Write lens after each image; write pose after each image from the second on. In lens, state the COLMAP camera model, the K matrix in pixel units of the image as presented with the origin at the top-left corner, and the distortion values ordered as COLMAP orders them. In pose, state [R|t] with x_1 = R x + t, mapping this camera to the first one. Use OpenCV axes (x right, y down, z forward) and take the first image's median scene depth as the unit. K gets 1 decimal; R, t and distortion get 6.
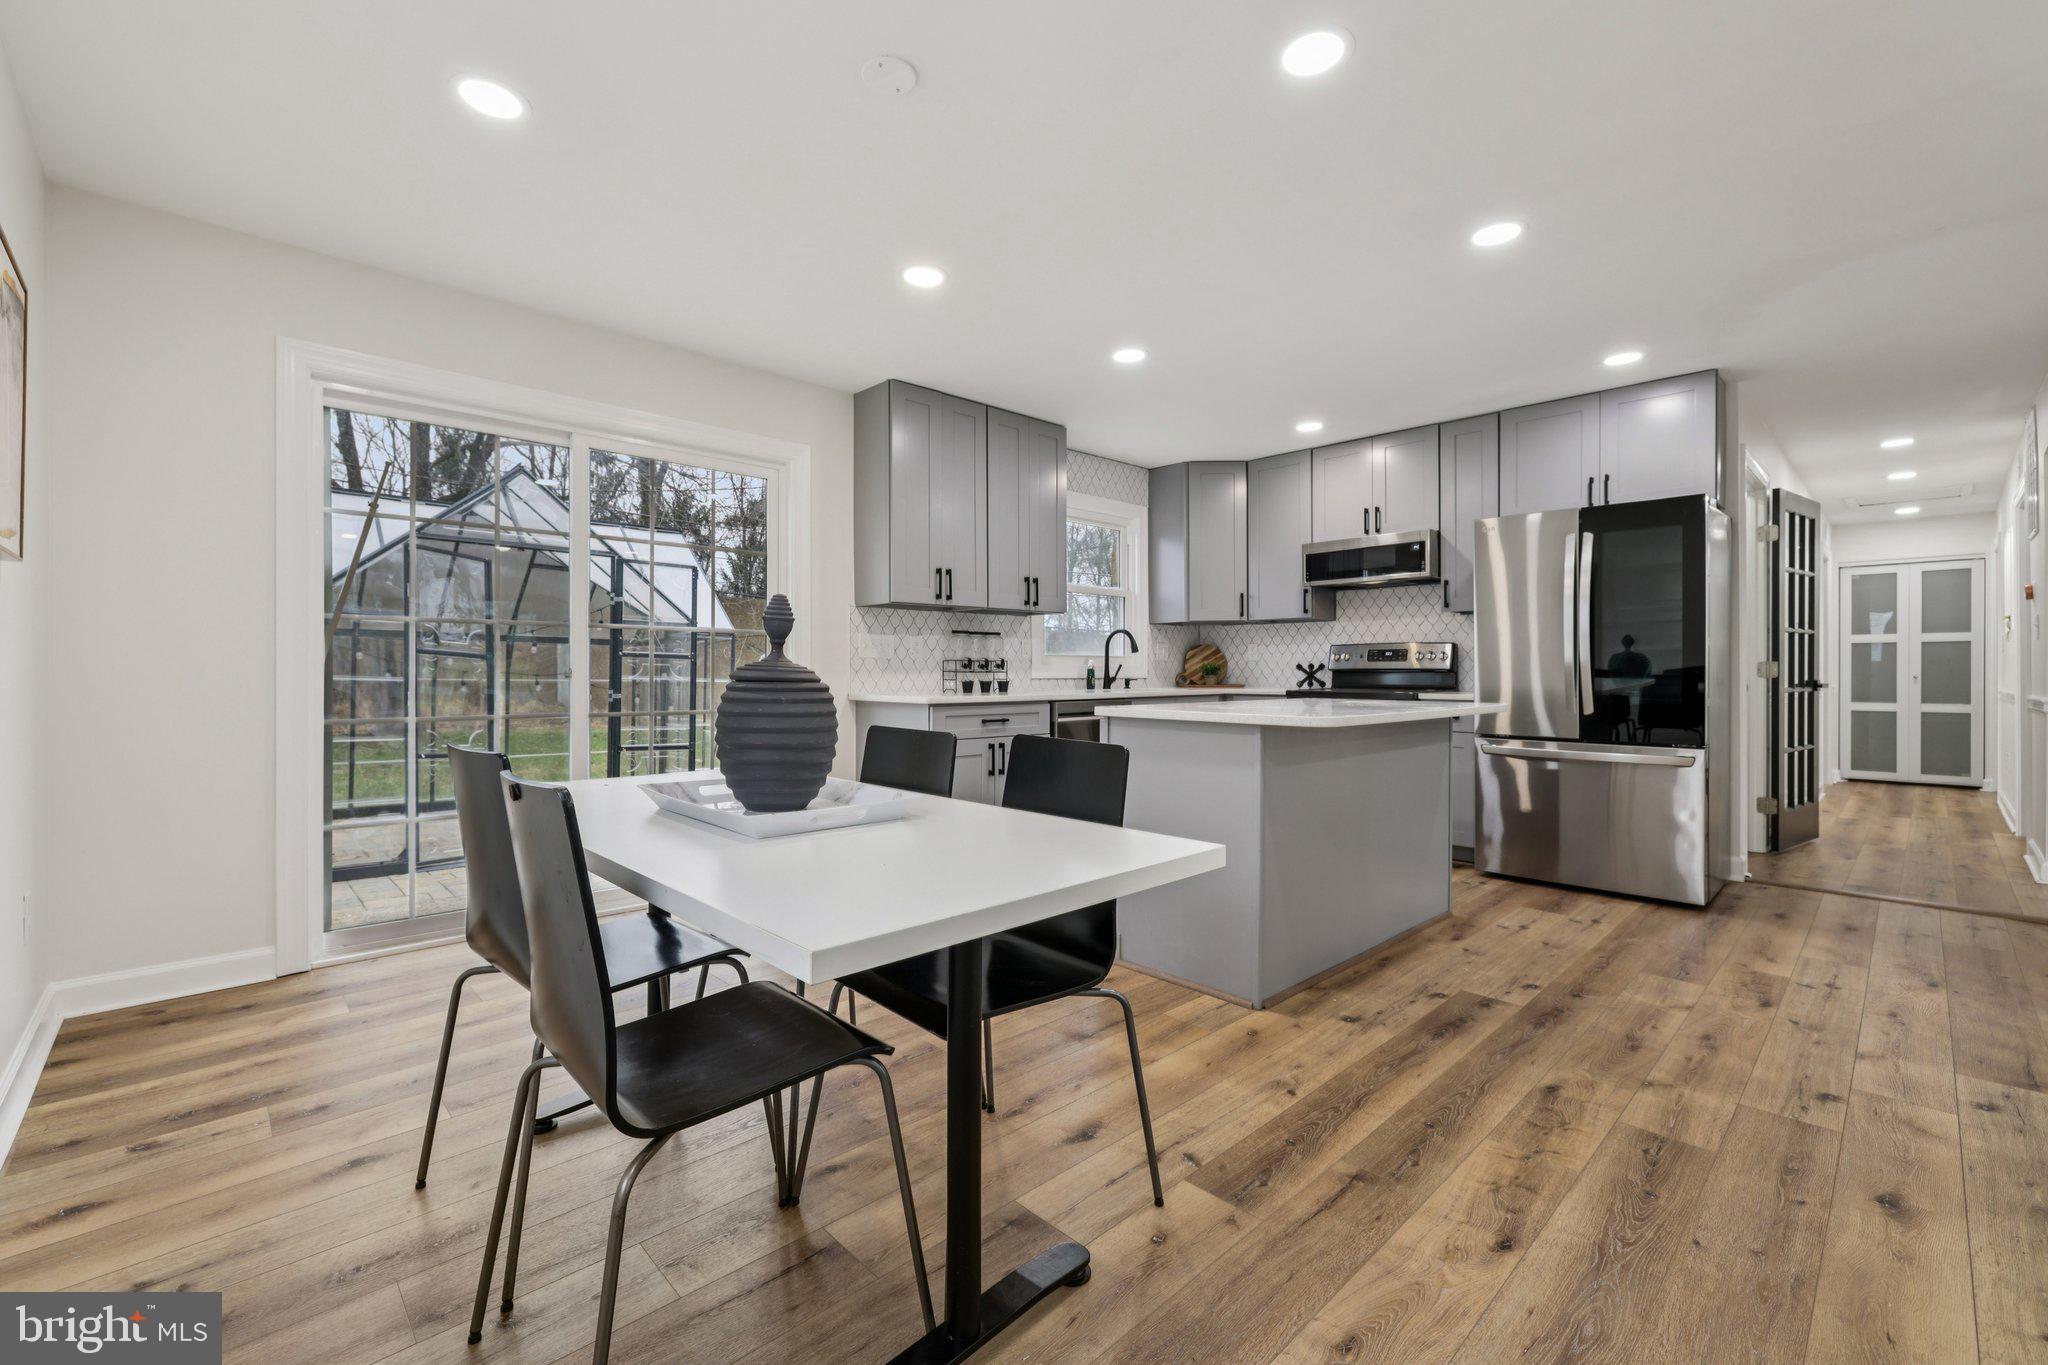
lens RADIAL K [[864.9, 0, 1016.3], [0, 864.9, 677.1], [0, 0, 1]] dist [-0.001847, 0.000202]
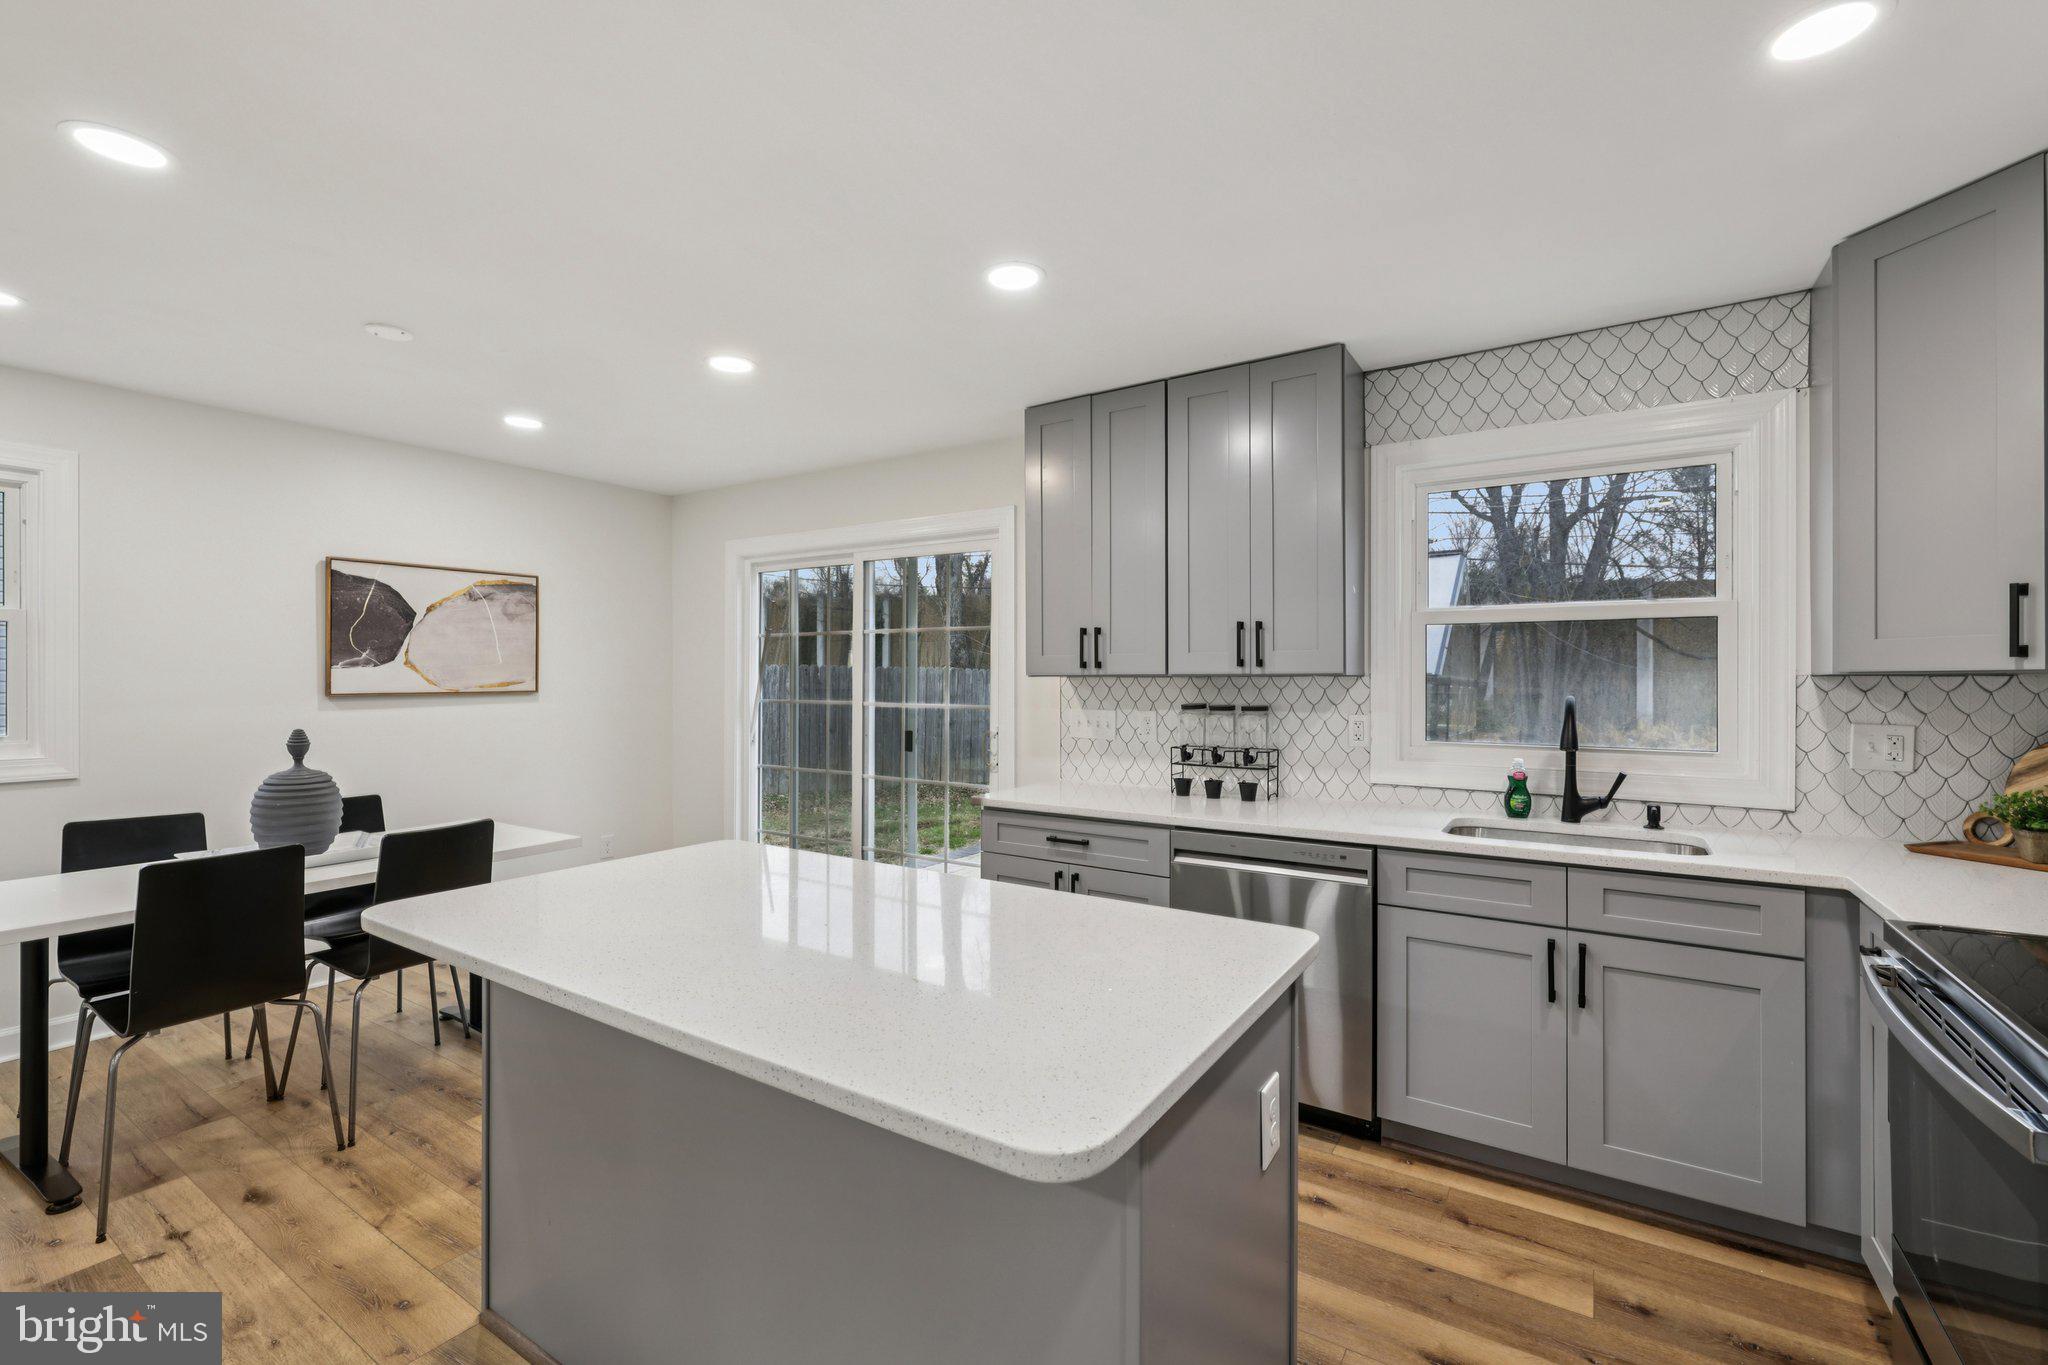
lens RADIAL K [[864.9, 0, 1004.2], [0, 864.9, 687.8], [0, 0, 1]] dist [-0.001847, 0.000202]
pose [[0.229834, 0.008947, -0.973189, 0.575268], [-0.008372, 0.999939, 0.007216, -0.070475], [0.973194, 0.006489, 0.229895, 0.682959]]
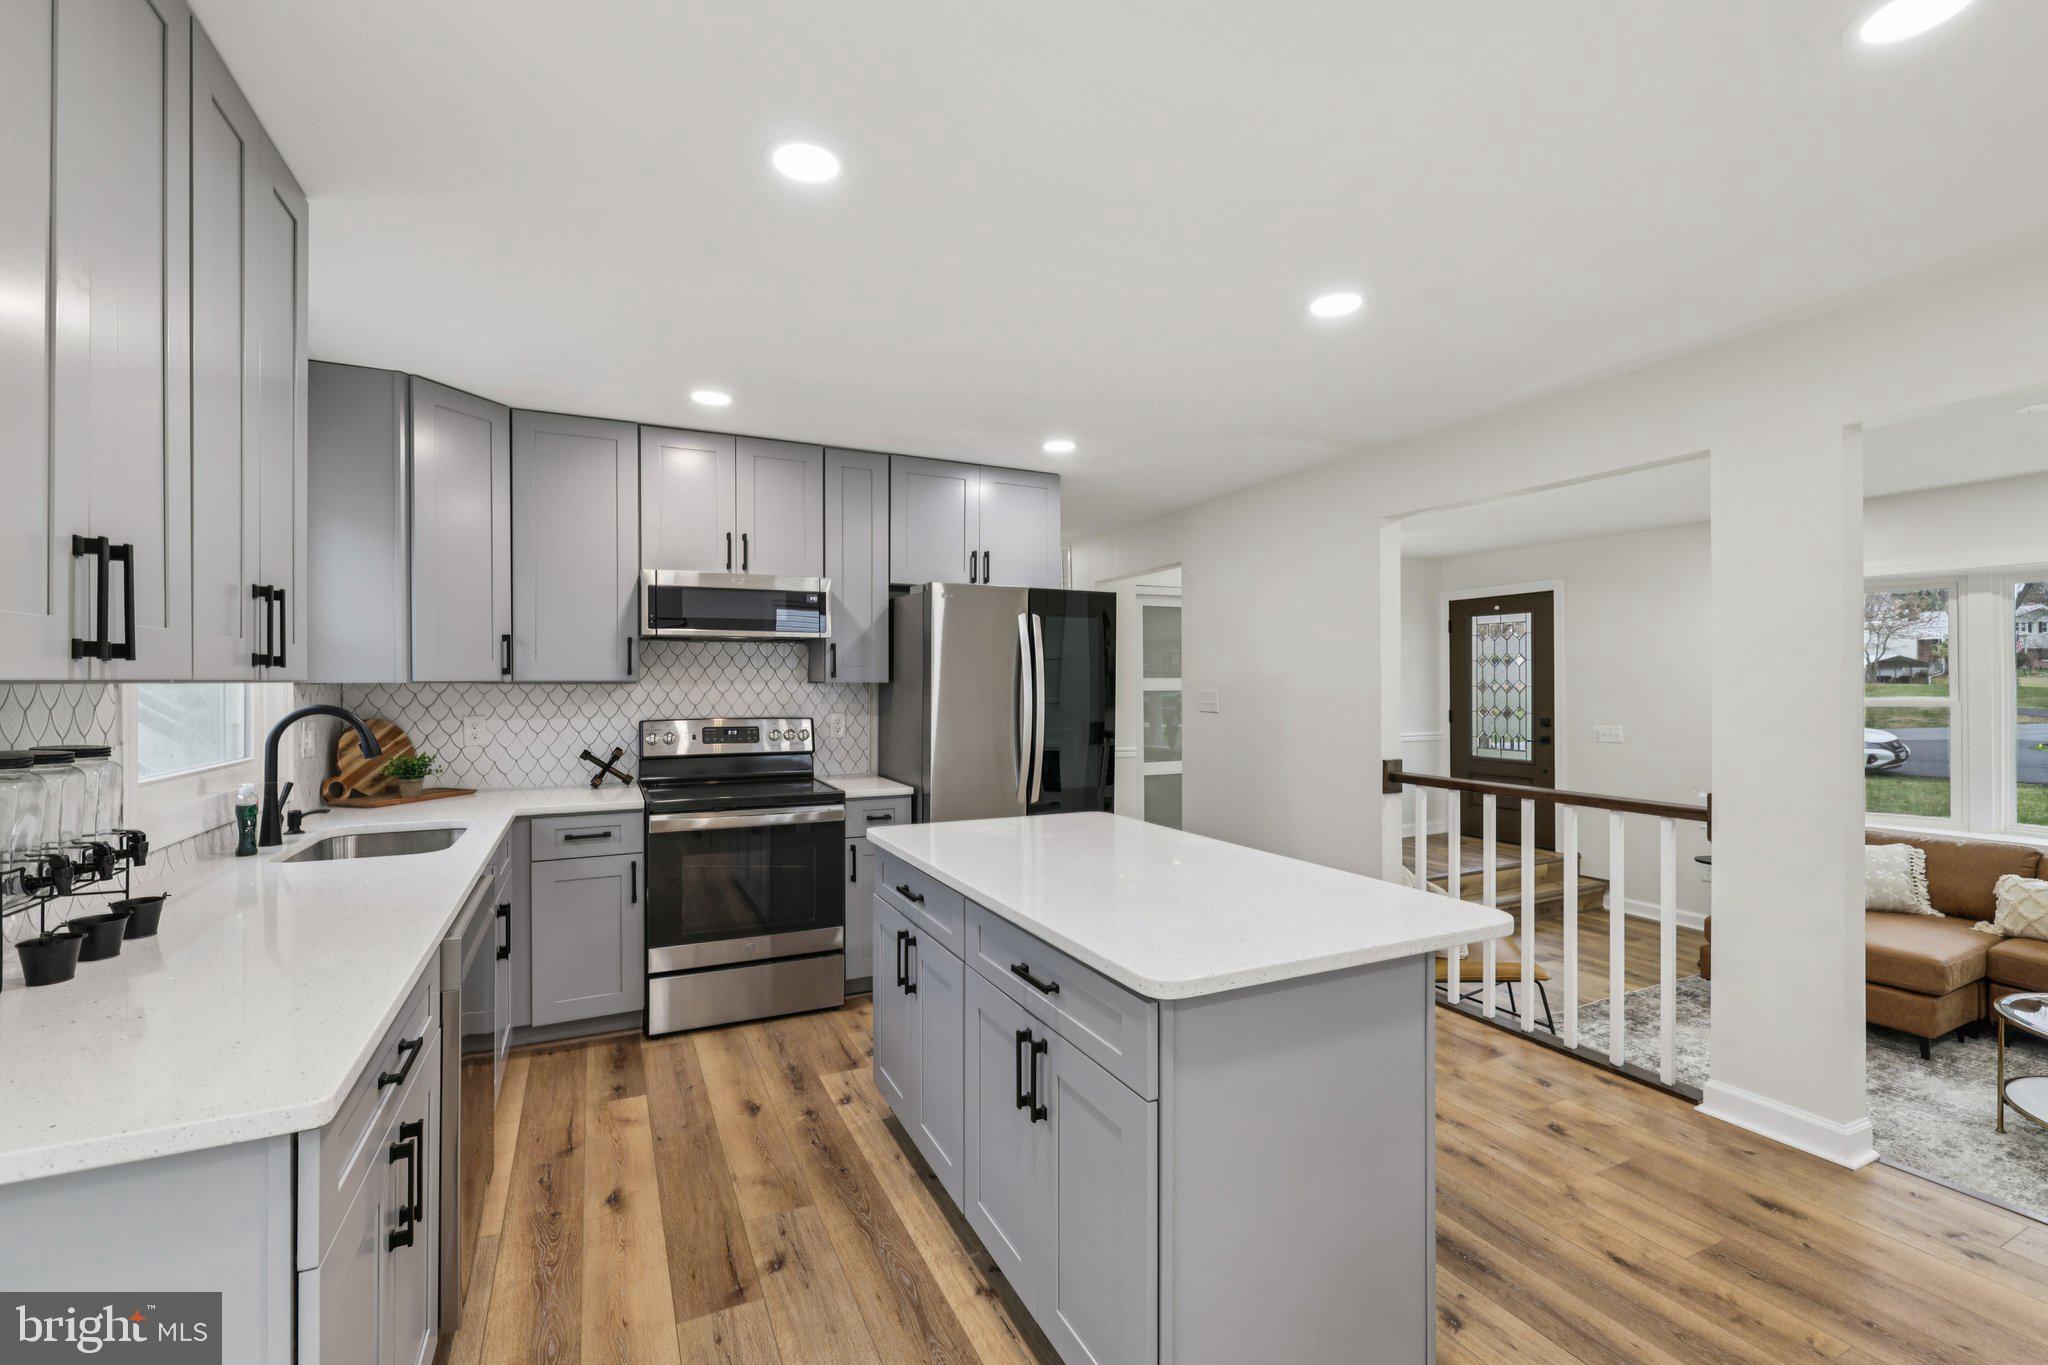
lens RADIAL K [[864.9, 0, 1022.8], [0, 864.9, 684.4], [0, 0, 1]] dist [-0.001847, 0.000202]
pose [[0.308955, 0.001117, 0.951076, -0.217106], [0.008093, 0.999960, -0.003803, -0.070596], [-0.951042, 0.008873, 0.308934, 0.593945]]
